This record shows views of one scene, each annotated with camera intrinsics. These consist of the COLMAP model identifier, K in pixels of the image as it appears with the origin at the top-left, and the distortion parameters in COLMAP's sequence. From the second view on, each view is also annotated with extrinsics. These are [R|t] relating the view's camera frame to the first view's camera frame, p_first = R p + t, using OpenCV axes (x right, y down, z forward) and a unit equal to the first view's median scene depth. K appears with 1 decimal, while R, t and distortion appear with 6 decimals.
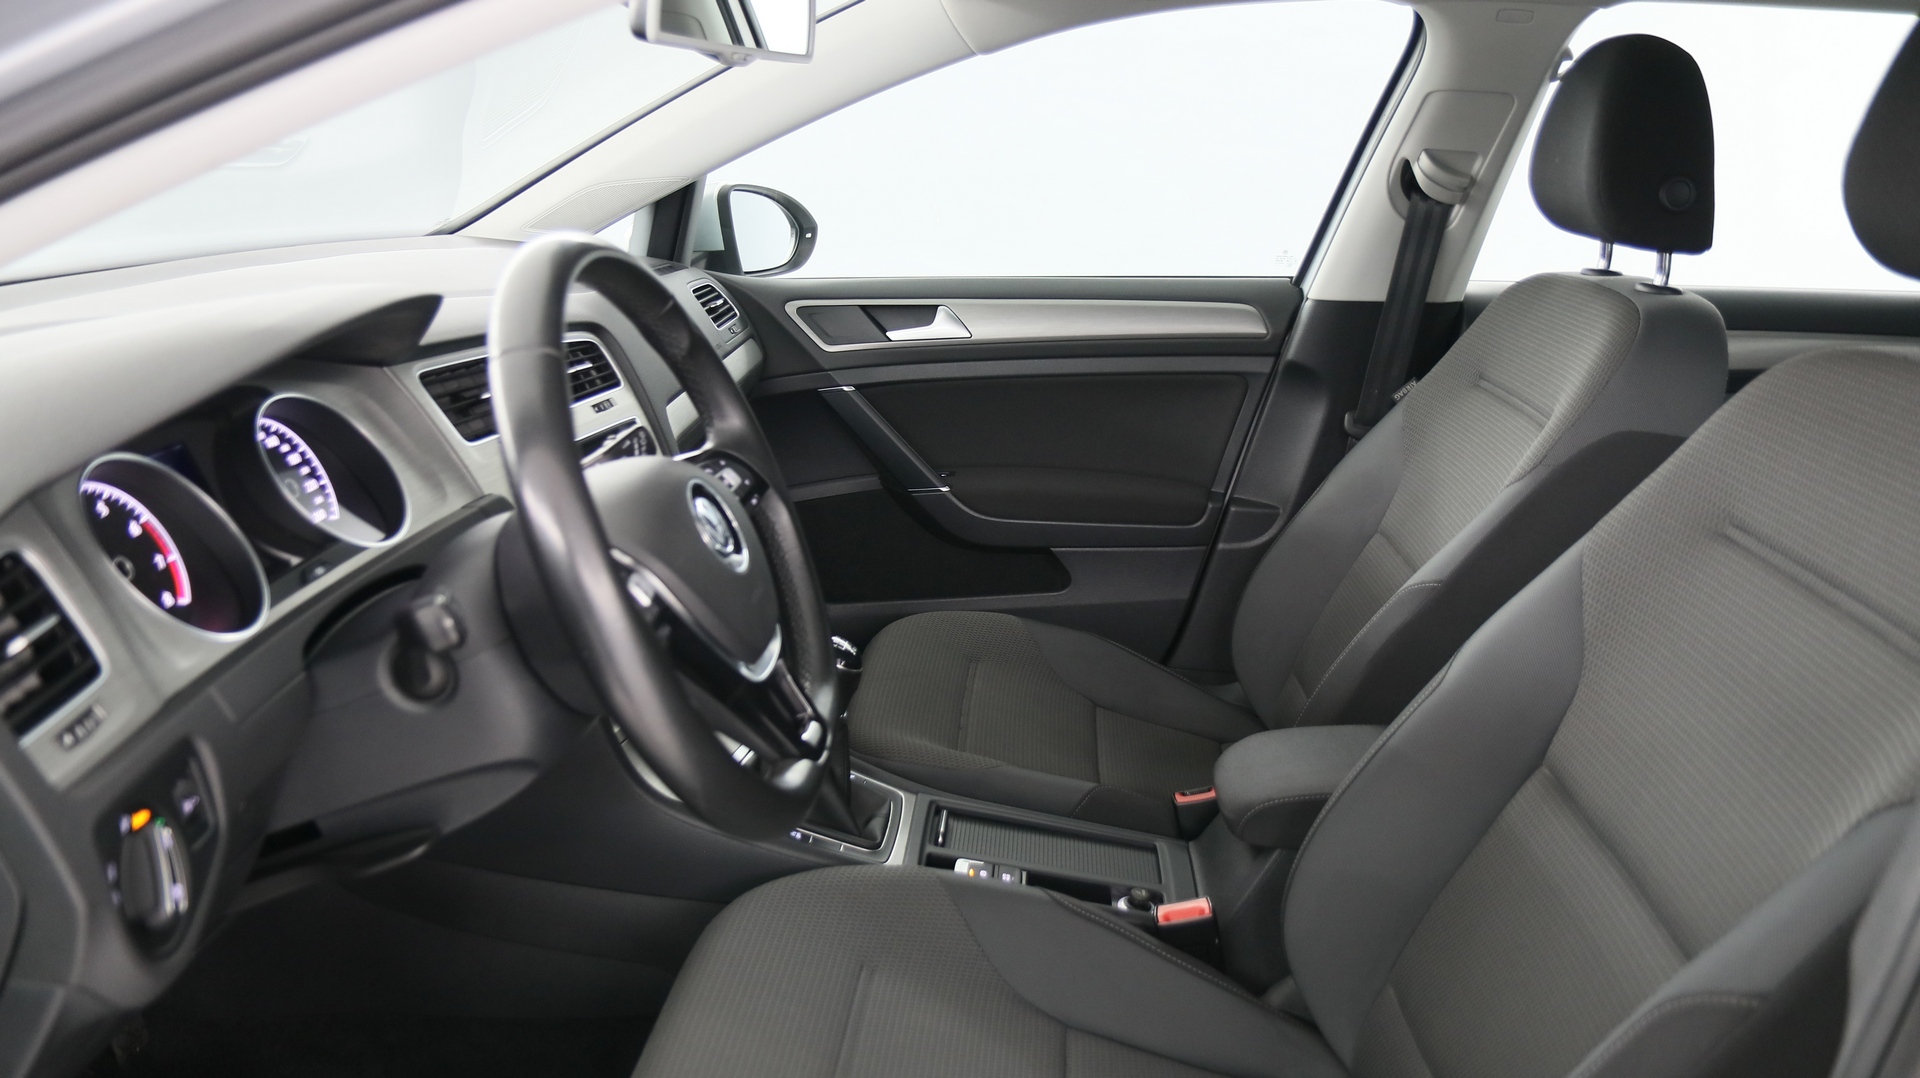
lens RADIAL K [[1564.2, 0, 960.0], [0, 1564.2, 539.0], [0, 0, 1]] dist [0.005060, 0.003369]
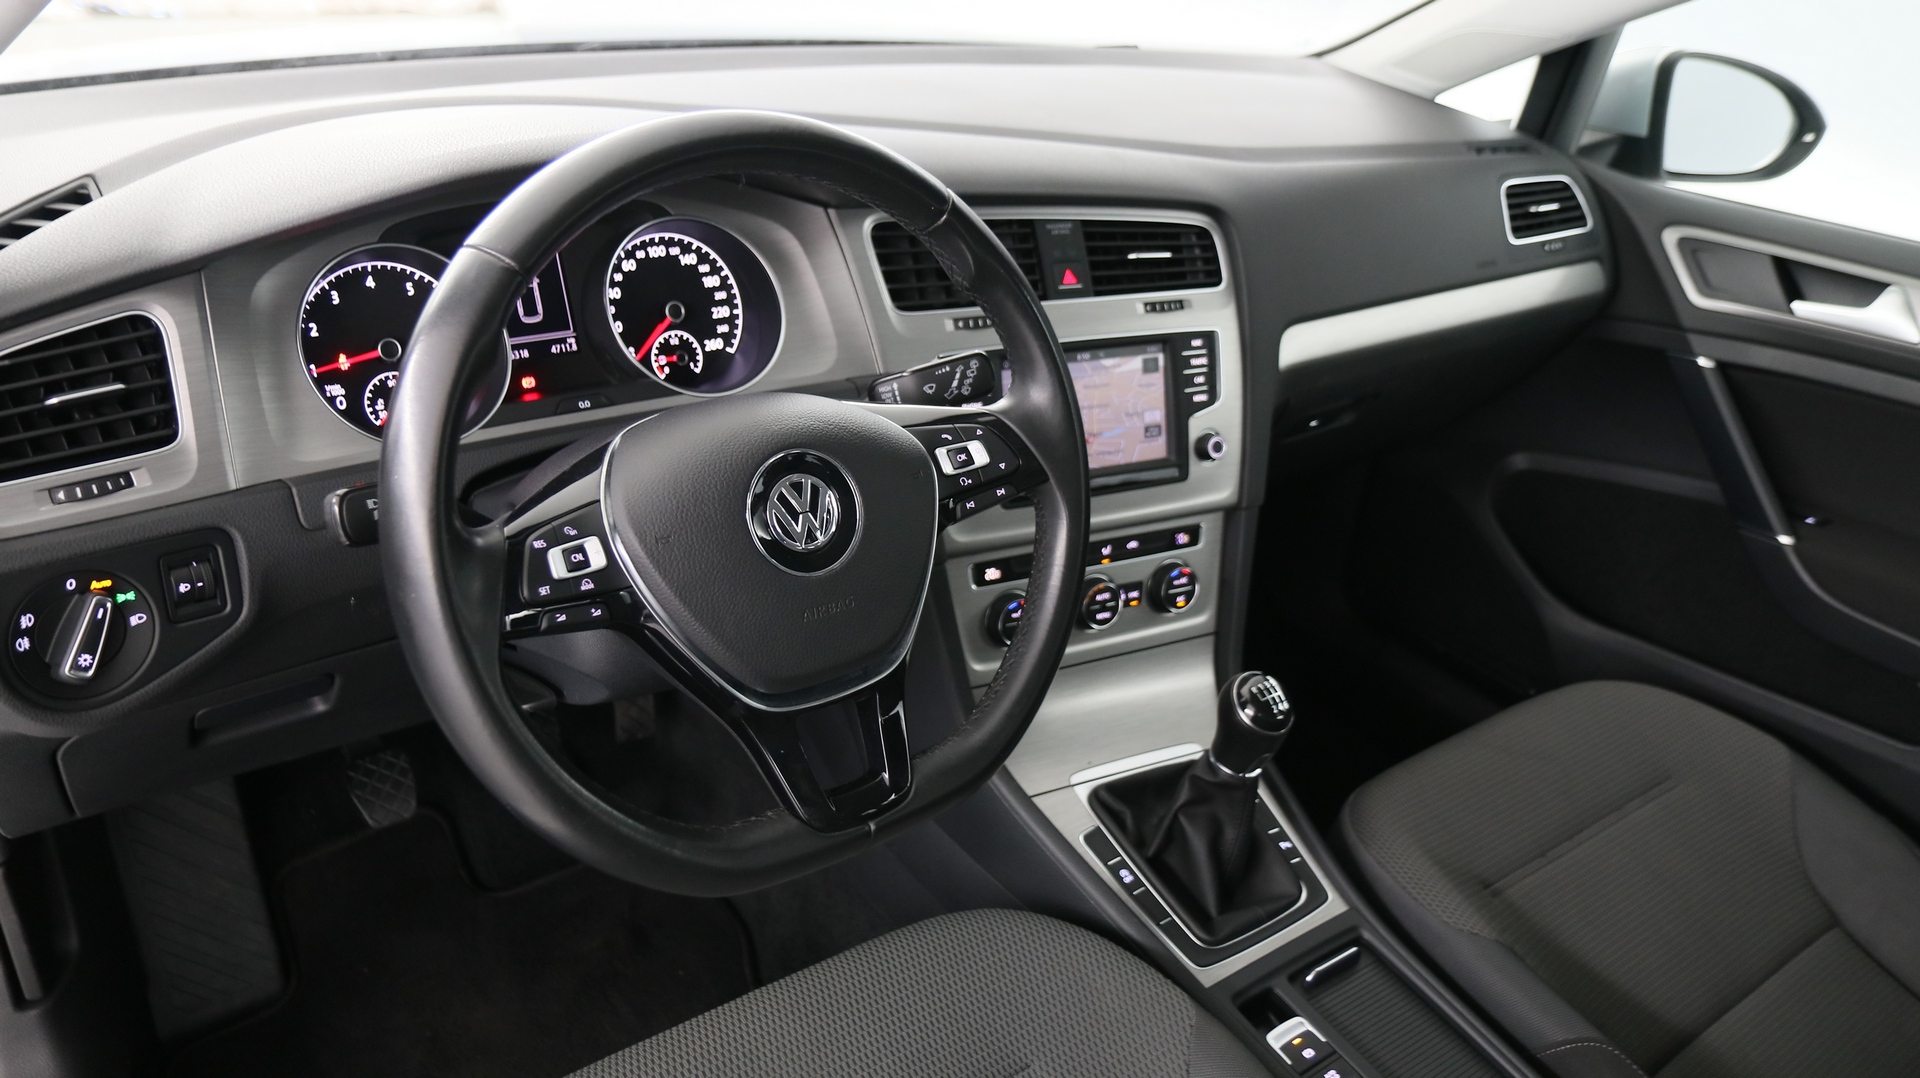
lens RADIAL K [[1564.2, 0, 960.0], [0, 1564.2, 539.0], [0, 0, 1]] dist [0.005060, 0.003369]
pose [[0.647401, 0.374674, -0.663695, 0.291341], [-0.274899, 0.926996, 0.255164, -0.147436], [0.710846, 0.017256, 0.703136, 0.324649]]
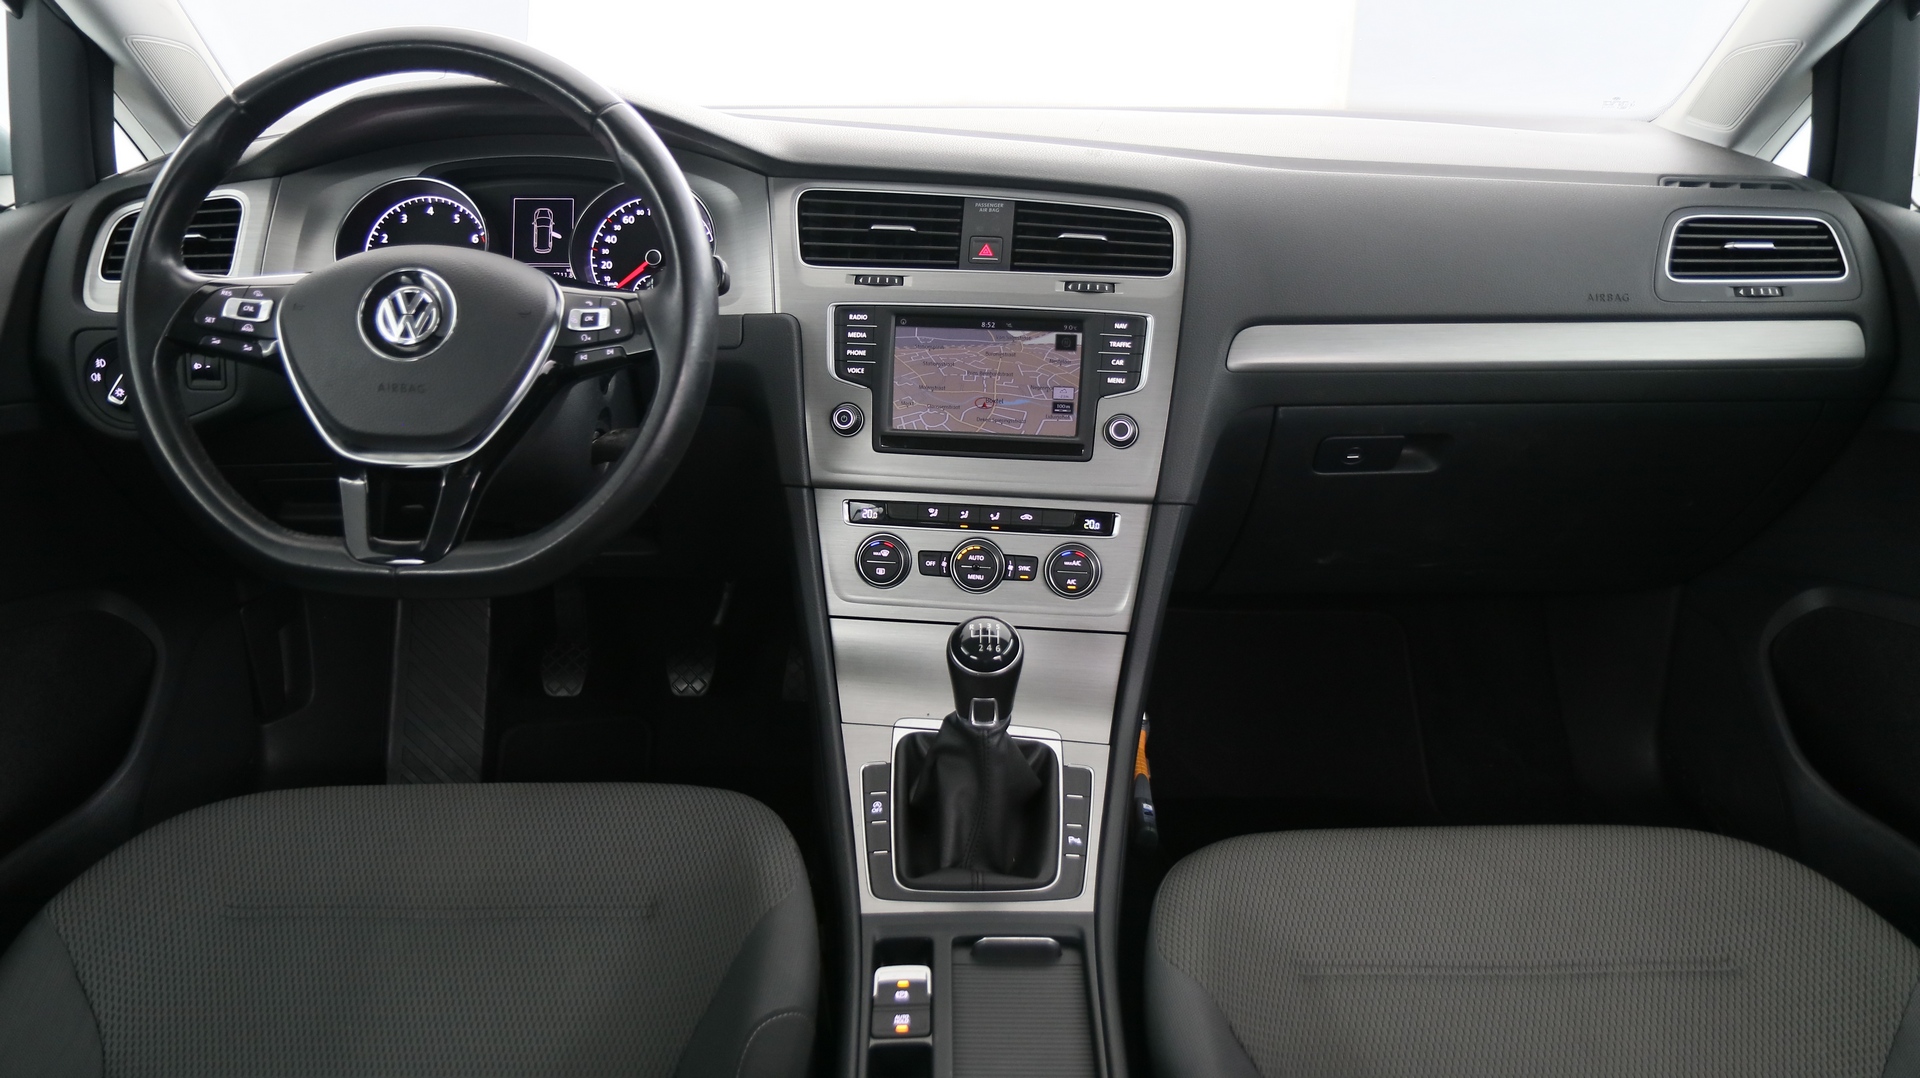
lens RADIAL K [[1564.2, 0, 960.0], [0, 1564.2, 539.0], [0, 0, 1]] dist [0.005060, 0.003369]
pose [[0.028679, 0.291982, -0.955994, 0.603532], [-0.259302, 0.925821, 0.274988, -0.167697], [0.965370, 0.240004, 0.102263, 0.859828]]
